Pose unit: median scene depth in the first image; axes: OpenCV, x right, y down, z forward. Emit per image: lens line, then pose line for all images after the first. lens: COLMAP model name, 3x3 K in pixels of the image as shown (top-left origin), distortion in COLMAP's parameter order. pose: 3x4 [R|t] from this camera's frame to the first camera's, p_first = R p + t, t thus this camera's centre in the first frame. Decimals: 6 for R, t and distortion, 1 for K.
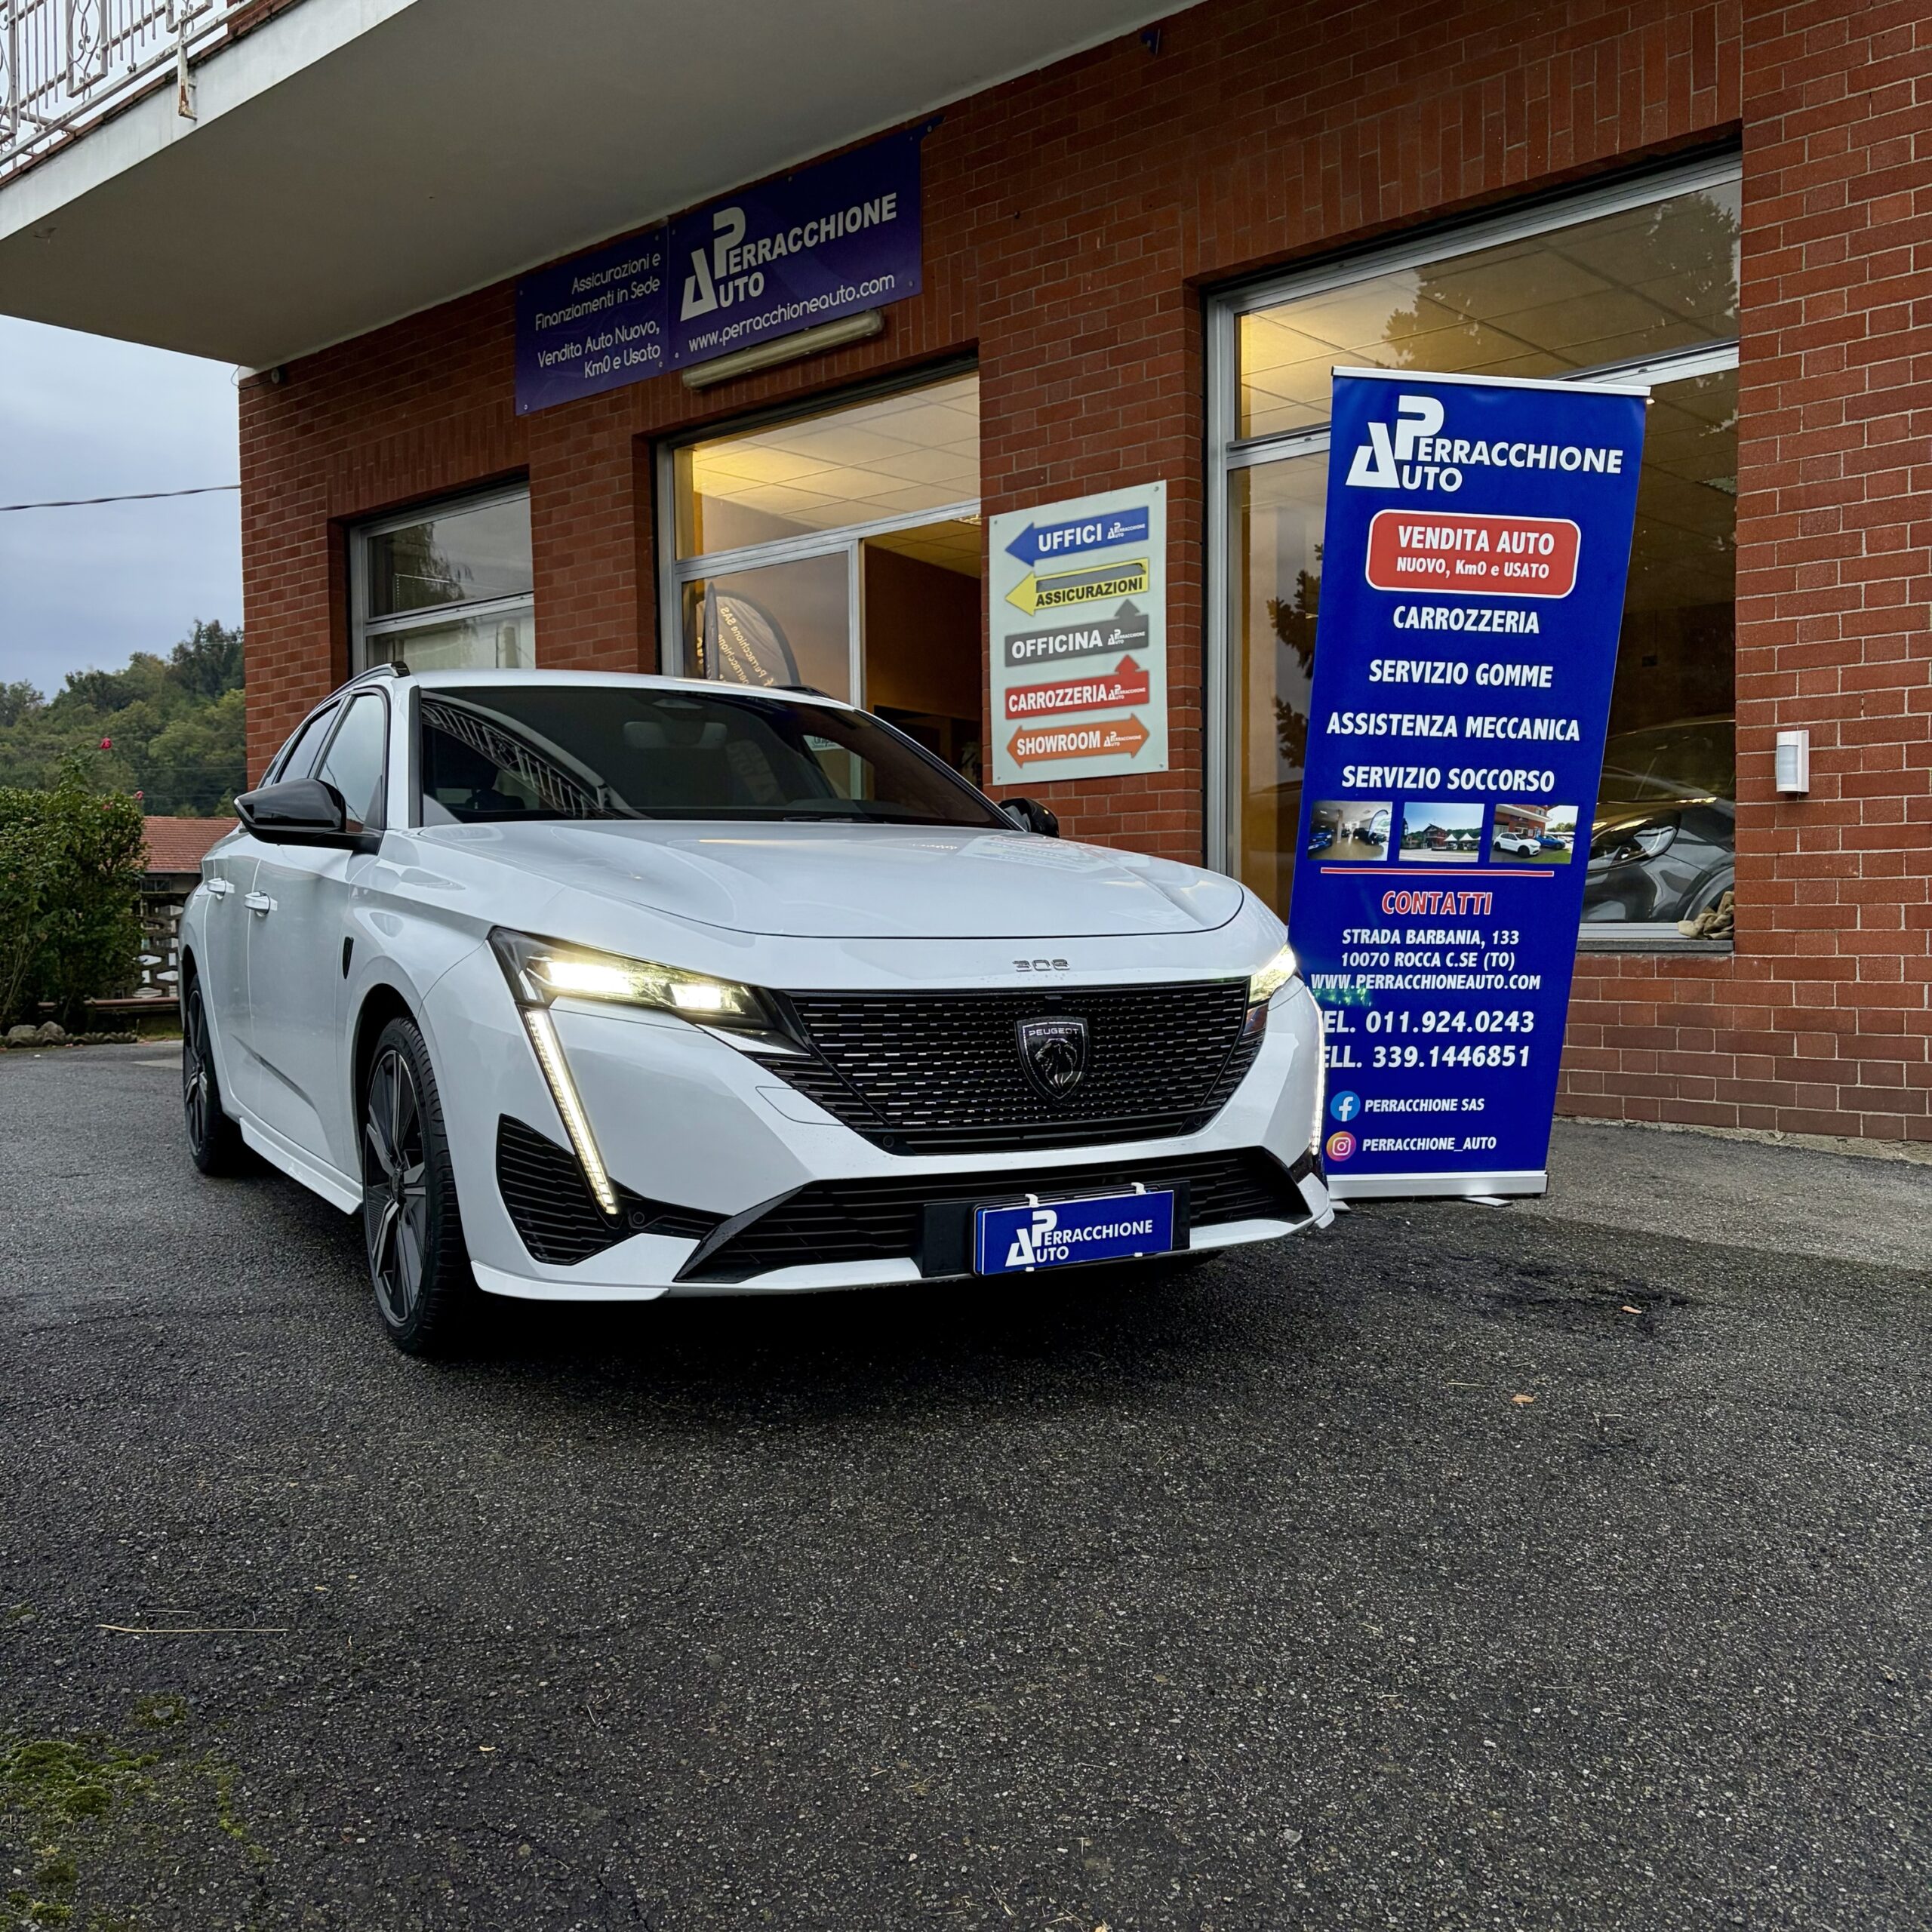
lens RADIAL K [[1968.7, 0, 965.4], [0, 1968.7, 969.8], [0, 0, 1]] dist [0.029481, 0.000000]
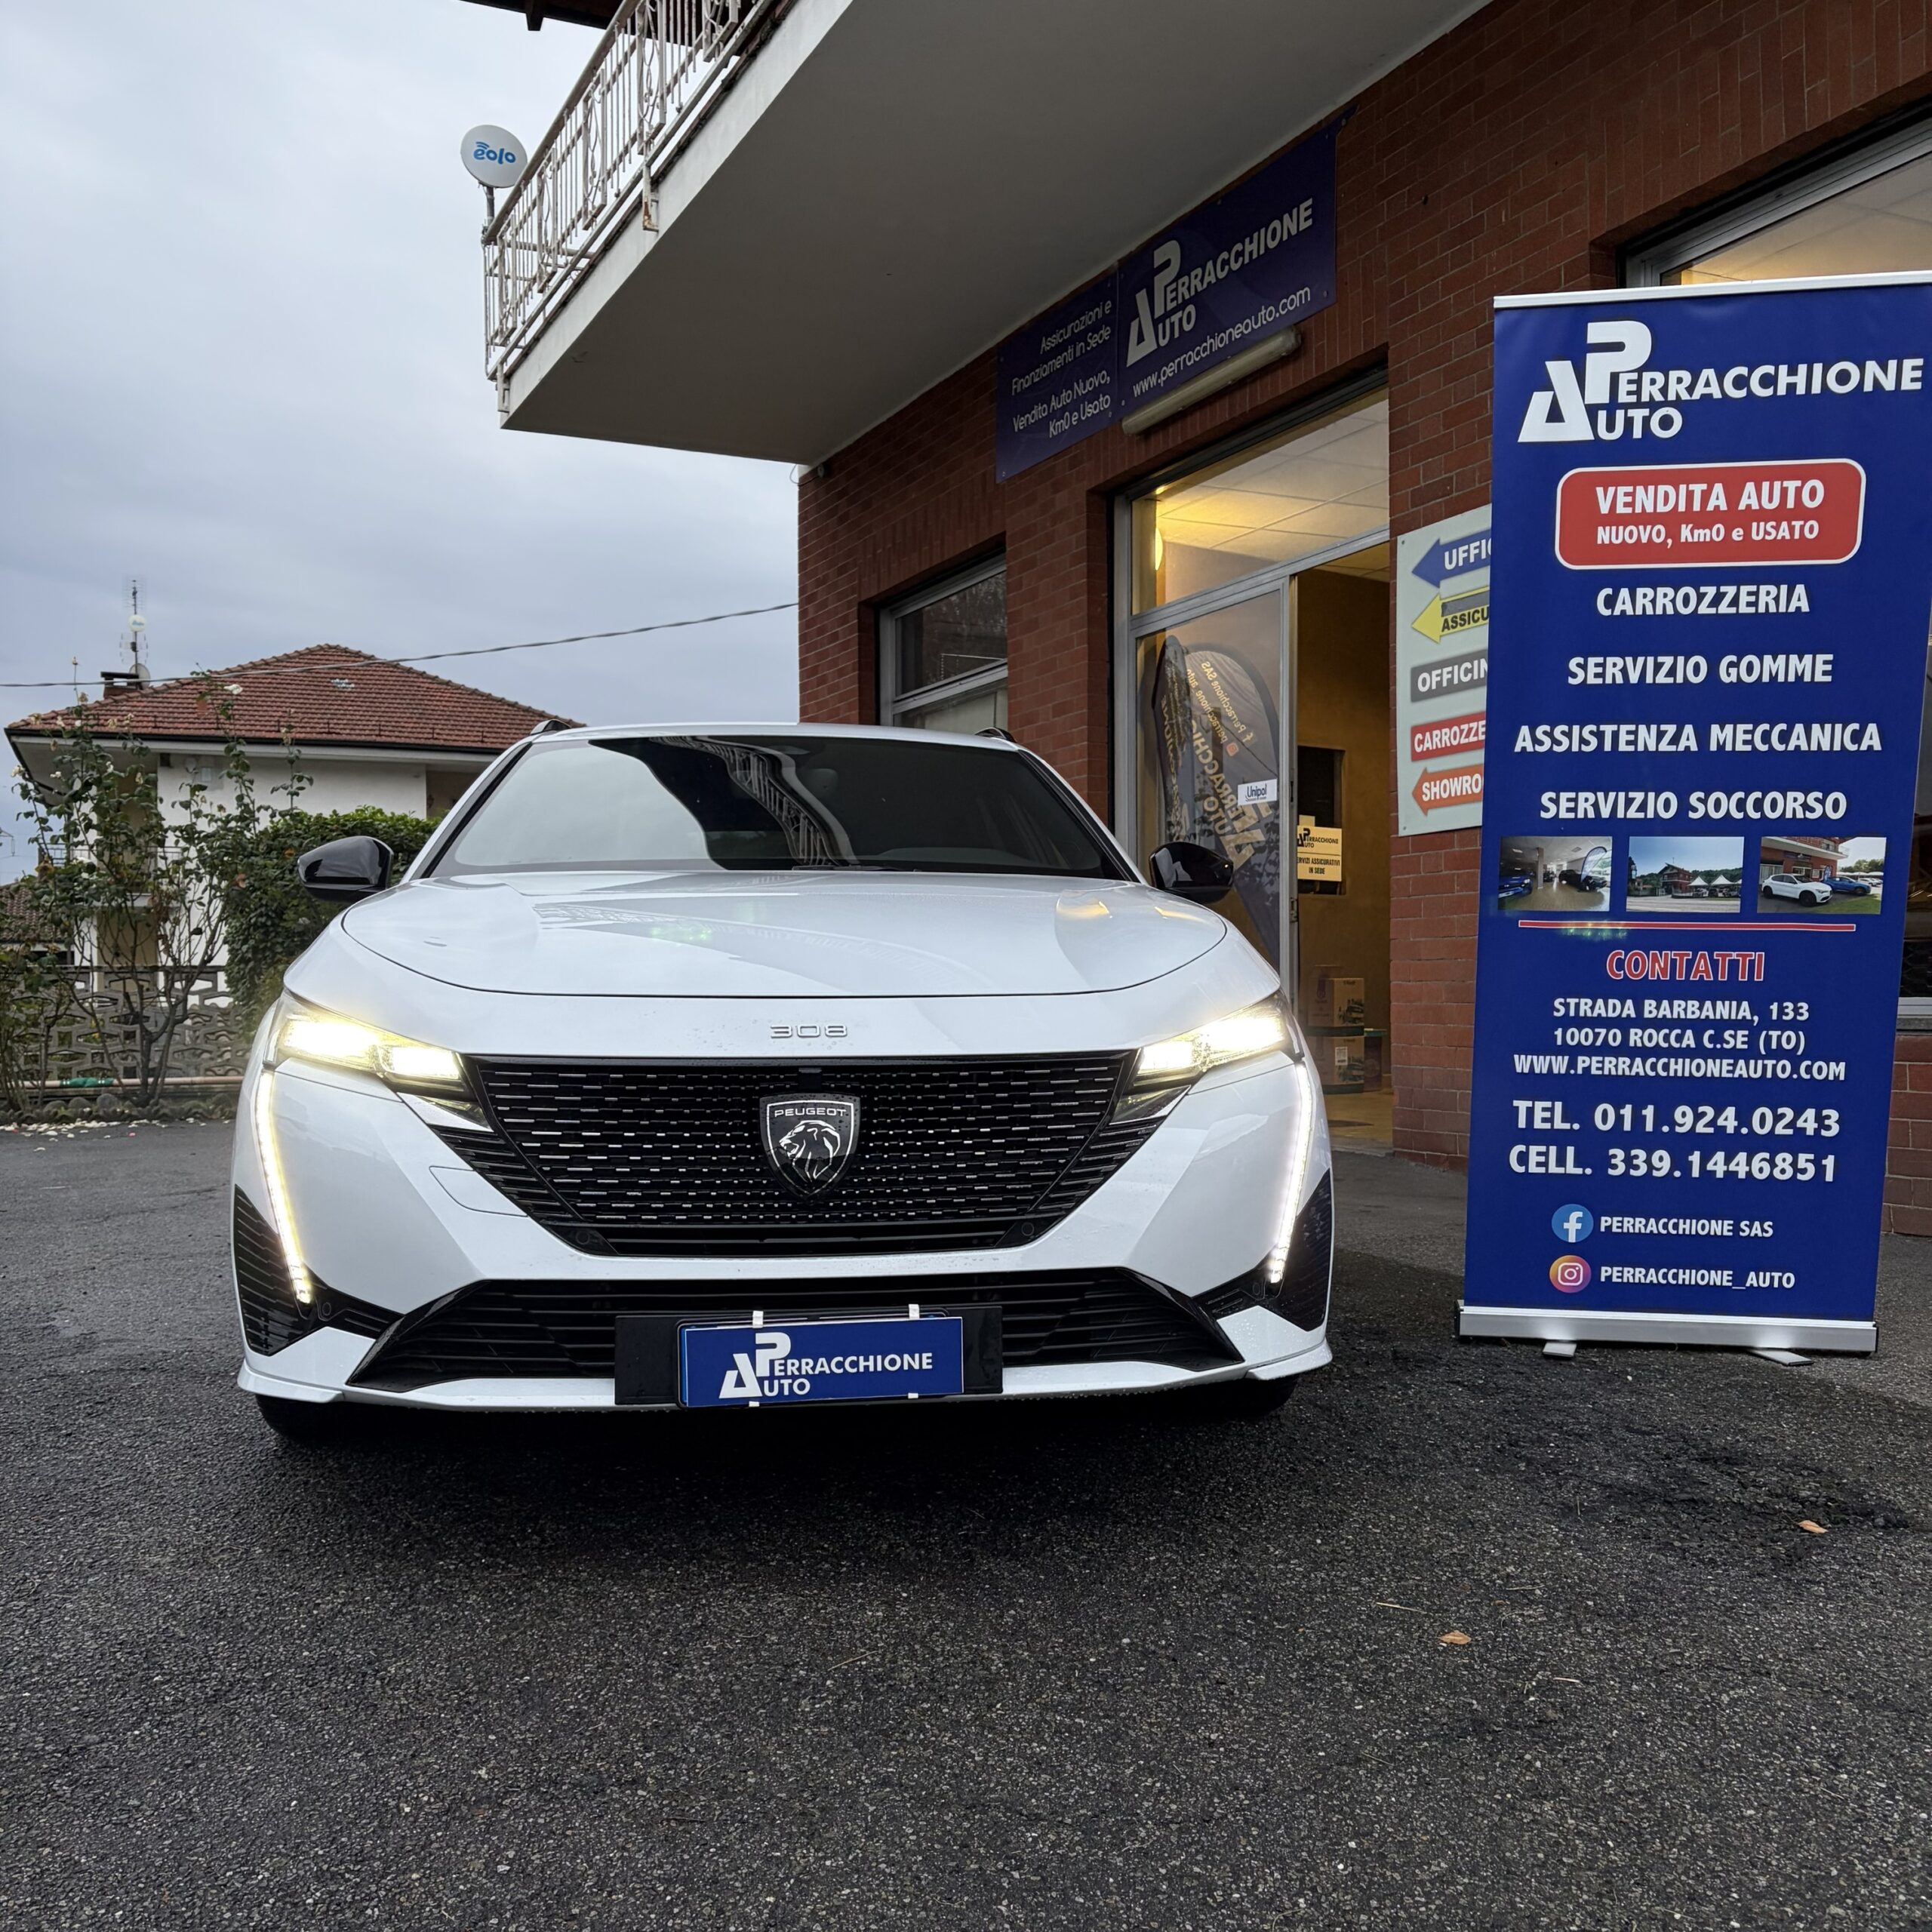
lens RADIAL K [[1968.7, 0, 948.7], [0, 1968.7, 965.4], [0, 0, 1]] dist [0.029481, 0.000000]
pose [[0.923370, 0.000850, -0.383909, 0.279987], [-0.016209, 0.999192, -0.036775, -0.000666], [0.383568, 0.040180, 0.922638, 0.176559]]
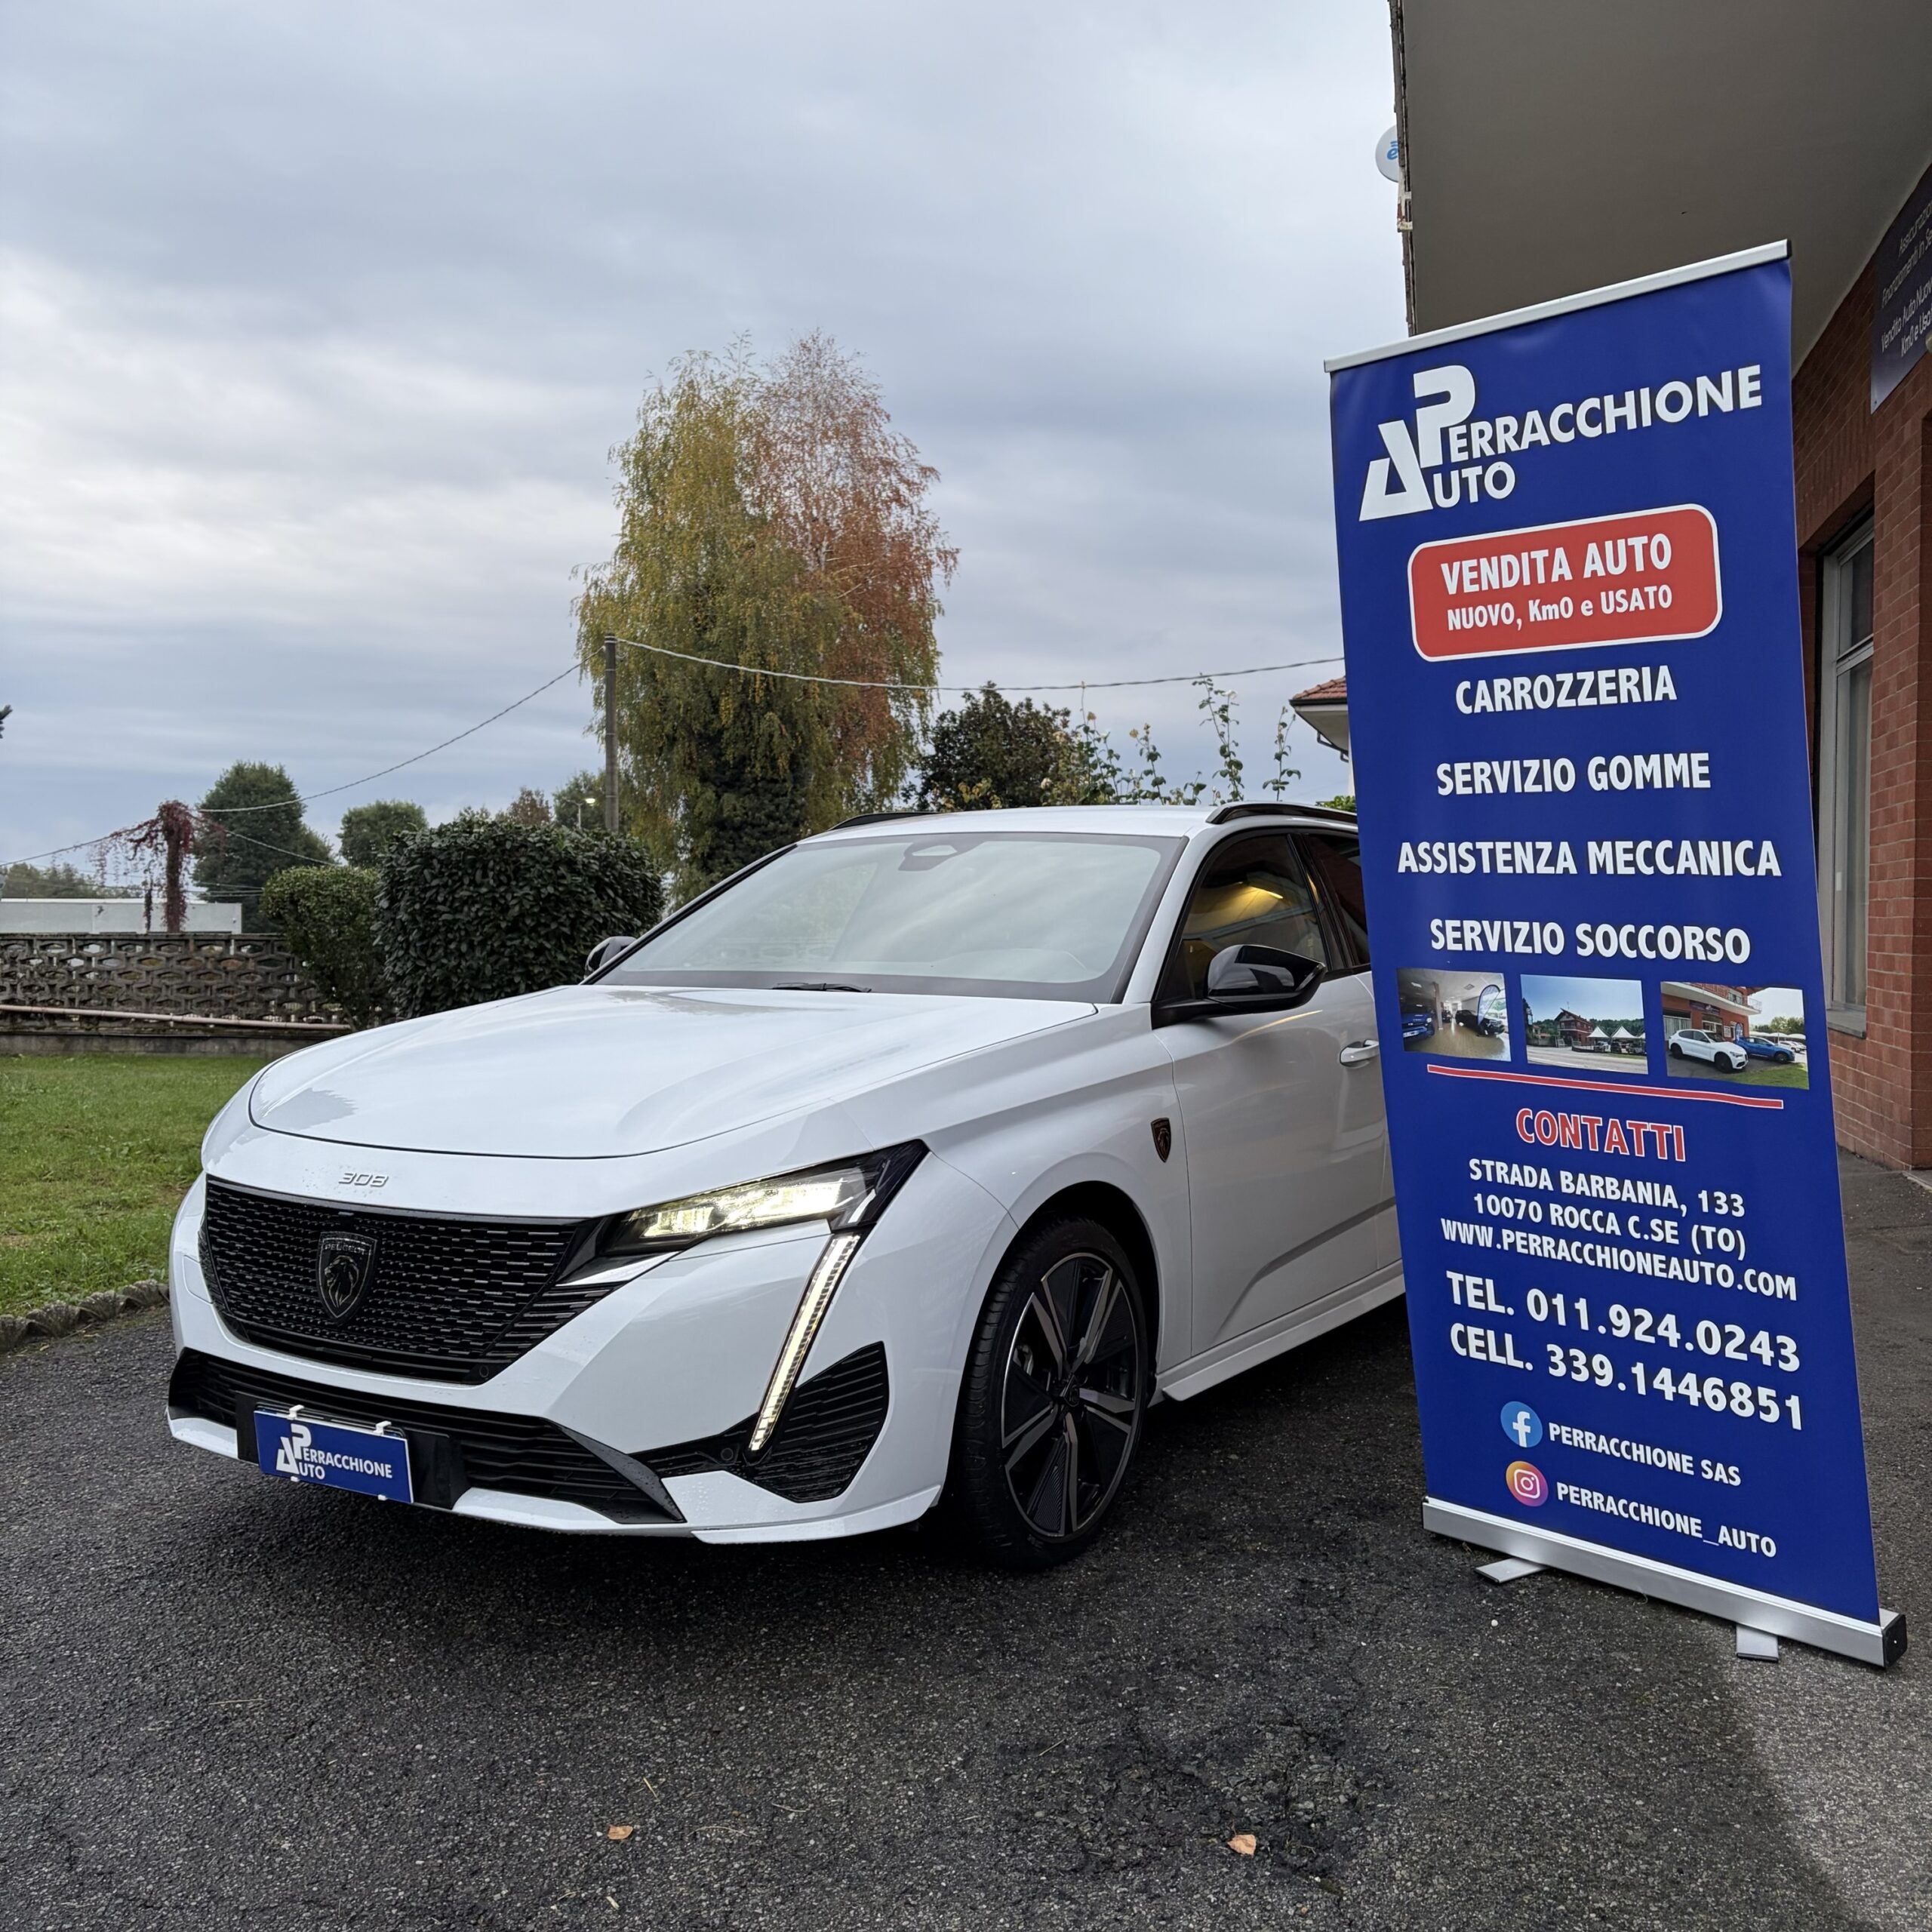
lens RADIAL K [[1968.7, 0, 951.7], [0, 1968.7, 950.5], [0, 0, 1]] dist [0.029481, 0.000000]
pose [[0.472598, 0.025760, -0.880902, 0.718719], [-0.035075, 0.999331, 0.010406, -0.094674], [0.880580, 0.025979, 0.473185, 0.536139]]
